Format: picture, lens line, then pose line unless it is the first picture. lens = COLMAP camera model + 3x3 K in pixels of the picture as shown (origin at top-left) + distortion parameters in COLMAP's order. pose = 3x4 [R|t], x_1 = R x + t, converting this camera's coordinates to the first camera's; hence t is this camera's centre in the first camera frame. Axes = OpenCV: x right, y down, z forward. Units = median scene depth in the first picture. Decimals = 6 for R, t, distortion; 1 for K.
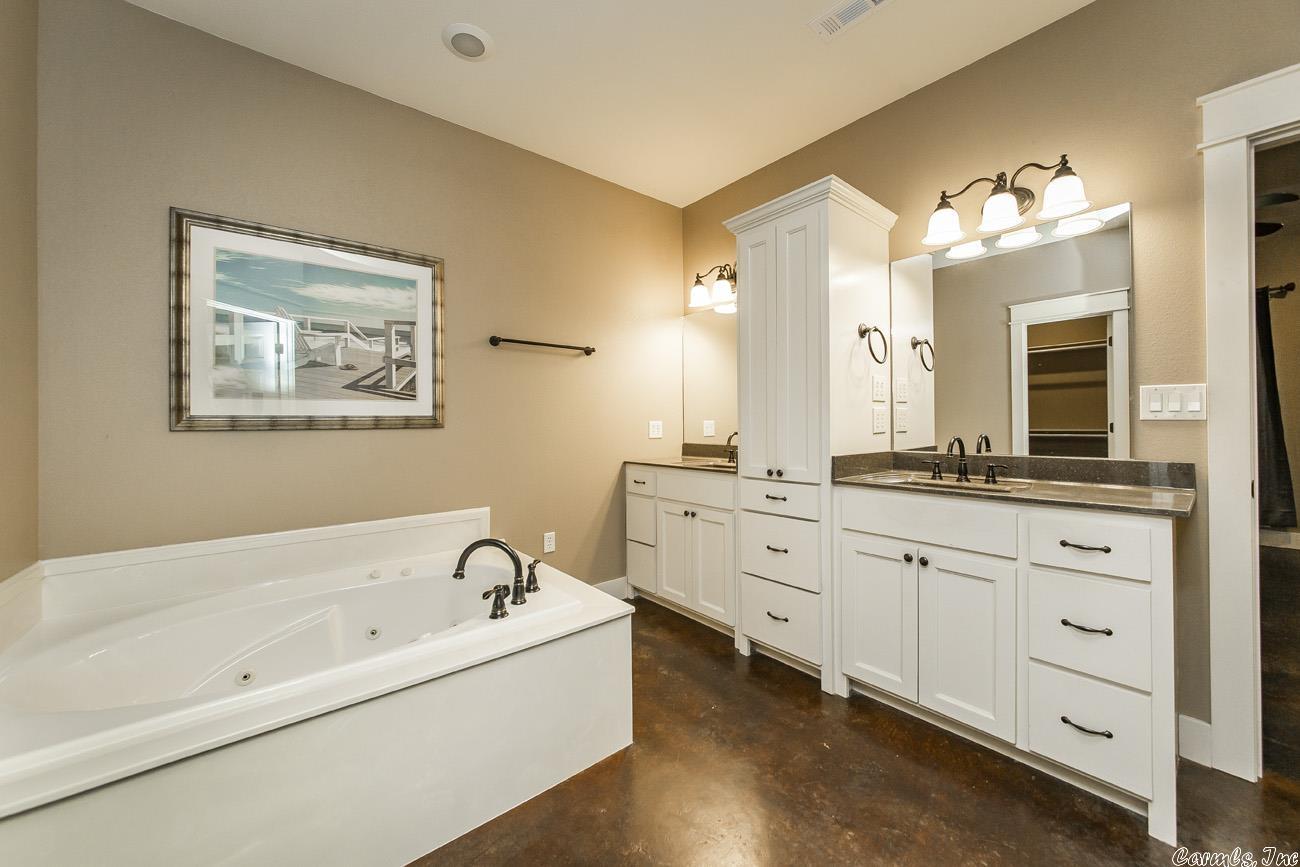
lens RADIAL K [[488.1, 0, 648.0], [0, 488.1, 432.4], [0, 0, 1]] dist [-0.000844, -0.000112]
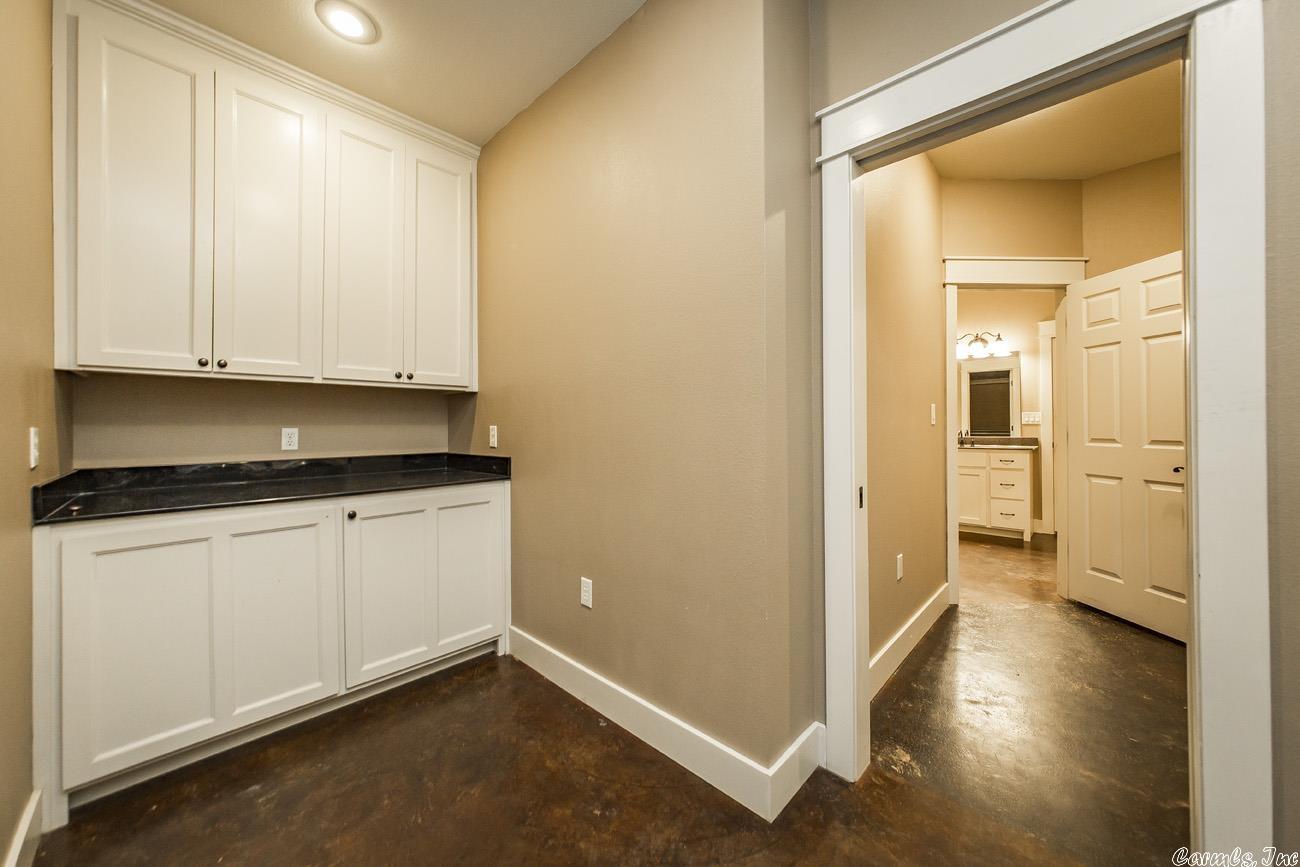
lens RADIAL K [[466.1, 0, 649.8], [0, 466.1, 429.3], [0, 0, 1]] dist [0.000082, -0.000016]
pose [[0.990031, 0.017649, 0.139742, -1.689760], [-0.015991, 0.999788, -0.012978, 0.086975], [-0.139942, 0.010614, 0.990103, -1.551961]]
